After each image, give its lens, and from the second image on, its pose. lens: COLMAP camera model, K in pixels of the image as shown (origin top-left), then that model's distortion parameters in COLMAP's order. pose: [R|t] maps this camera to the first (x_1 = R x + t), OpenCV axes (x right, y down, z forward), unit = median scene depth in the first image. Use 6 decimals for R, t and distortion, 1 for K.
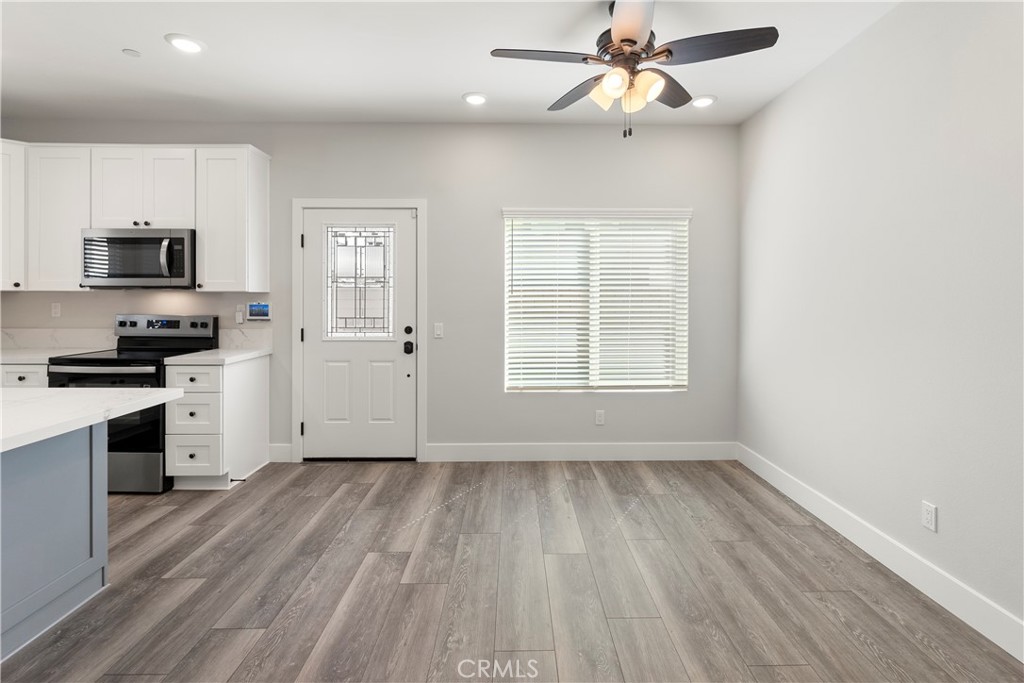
lens RADIAL K [[485.7, 0, 522.5], [0, 485.7, 297.0], [0, 0, 1]] dist [-0.001012, -0.000810]
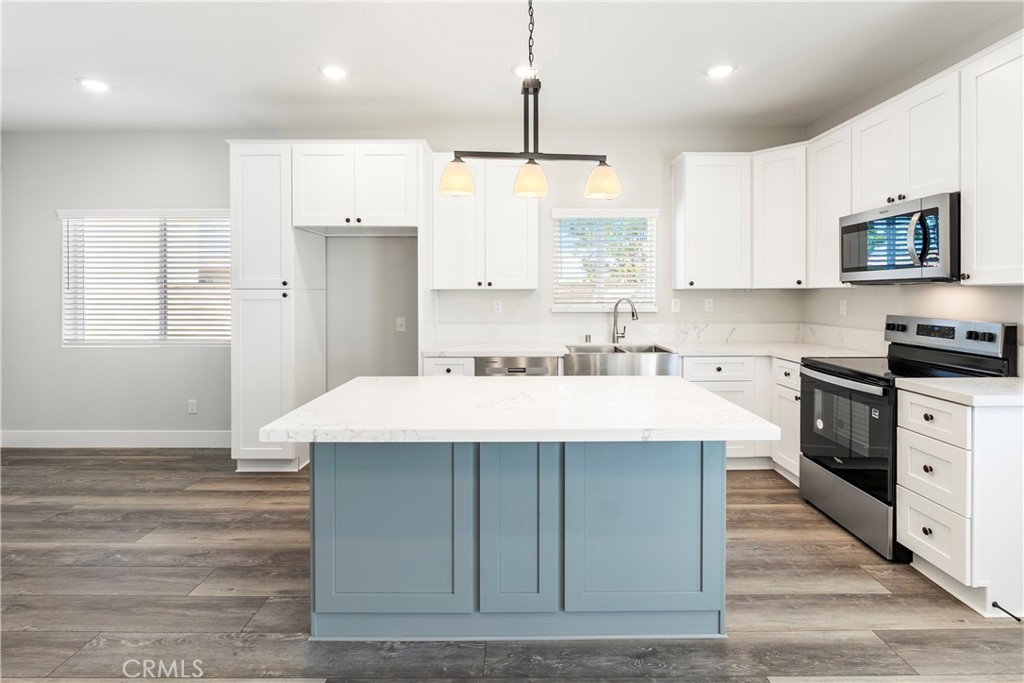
lens RADIAL K [[485.7, 0, 522.5], [0, 485.7, 297.0], [0, 0, 1]] dist [-0.001012, -0.000810]
pose [[-0.016401, 0.003725, -0.999859, -0.003606], [0.005092, 0.999980, 0.003642, -0.000910], [0.999853, -0.005032, -0.016420, 0.426731]]
